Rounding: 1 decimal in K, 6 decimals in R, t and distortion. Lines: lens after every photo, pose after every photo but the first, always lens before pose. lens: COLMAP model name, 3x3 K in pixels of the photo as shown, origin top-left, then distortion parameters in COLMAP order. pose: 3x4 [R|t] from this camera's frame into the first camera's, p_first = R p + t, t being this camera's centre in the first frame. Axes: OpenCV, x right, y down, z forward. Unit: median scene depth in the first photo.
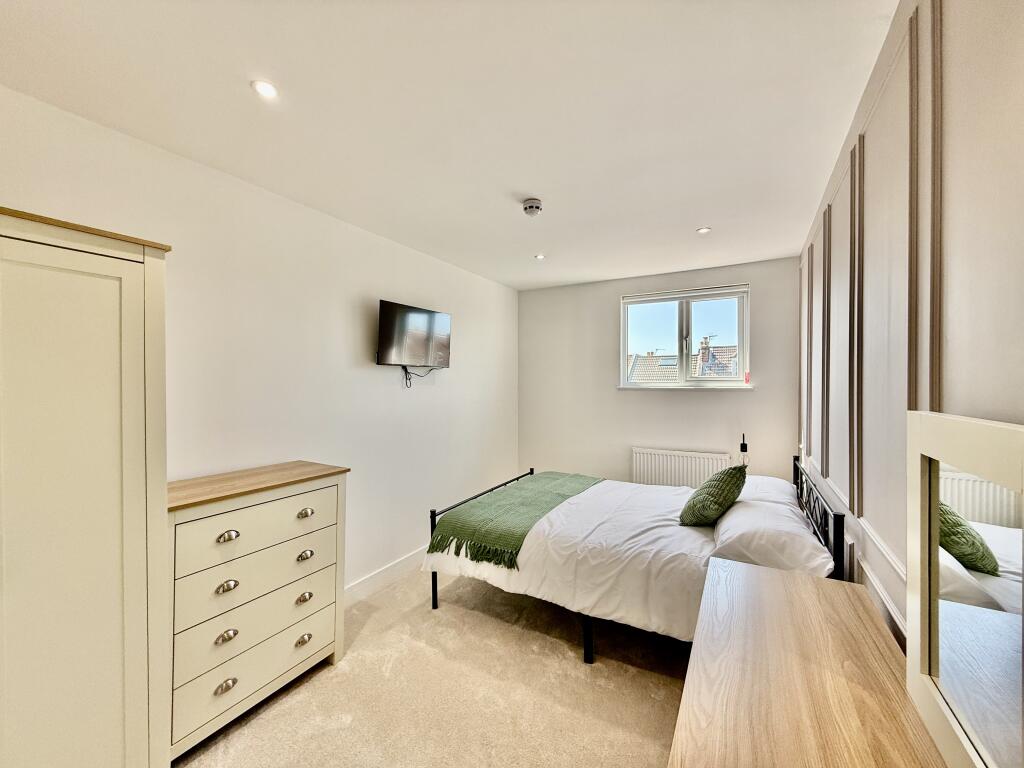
lens RADIAL K [[409.4, 0, 509.4], [0, 409.4, 383.0], [0, 0, 1]] dist [-0.000064, 0.000071]
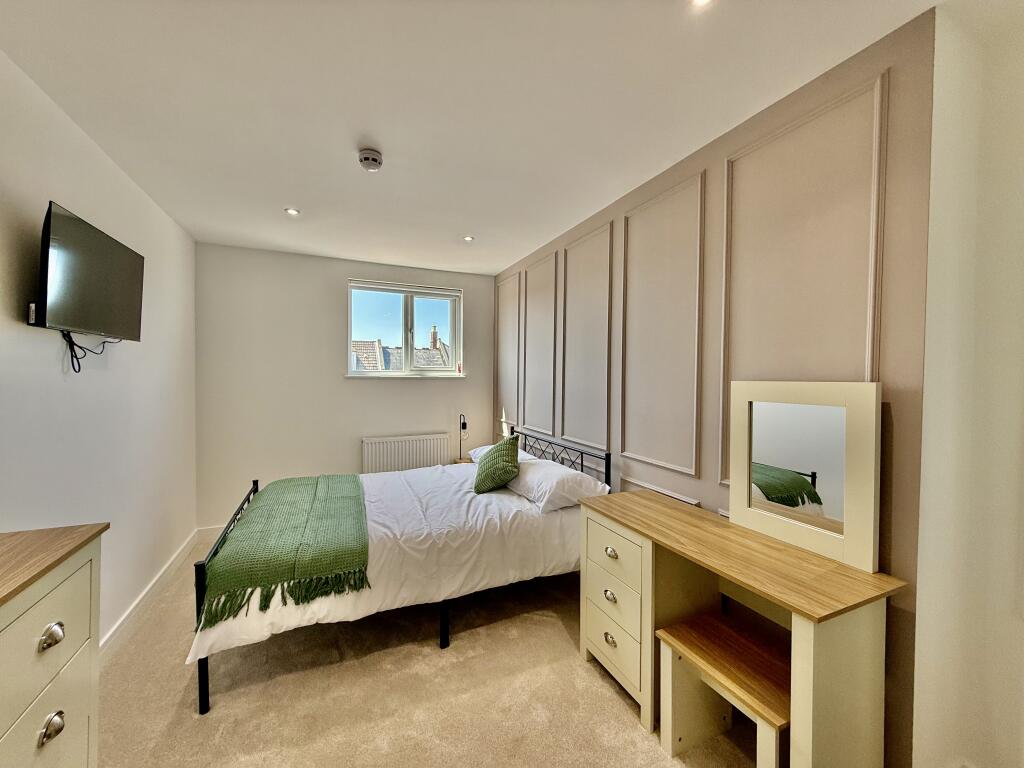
lens RADIAL K [[409.4, 0, 509.4], [0, 409.4, 383.0], [0, 0, 1]] dist [-0.000064, 0.000071]
pose [[0.590770, -0.008764, 0.806792, -0.447488], [-0.004364, 0.999892, 0.014057, 0.019374], [-0.806828, -0.011825, 0.590668, 0.251257]]
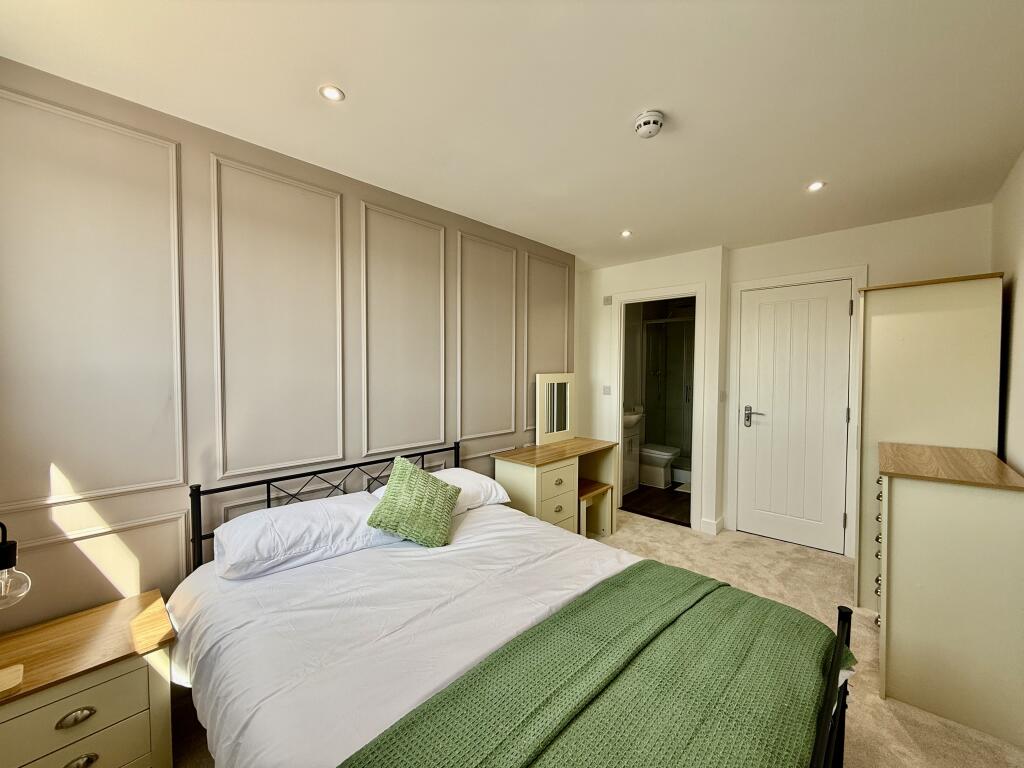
lens RADIAL K [[408.9, 0, 510.0], [0, 408.9, 387.5], [0, 0, 1]] dist [-0.014062, -0.000172]
pose [[-0.972792, -0.010653, 0.231435, 0.104467], [-0.000367, 0.999012, 0.044440, 0.006682], [-0.231680, 0.043146, -0.971835, 1.682494]]
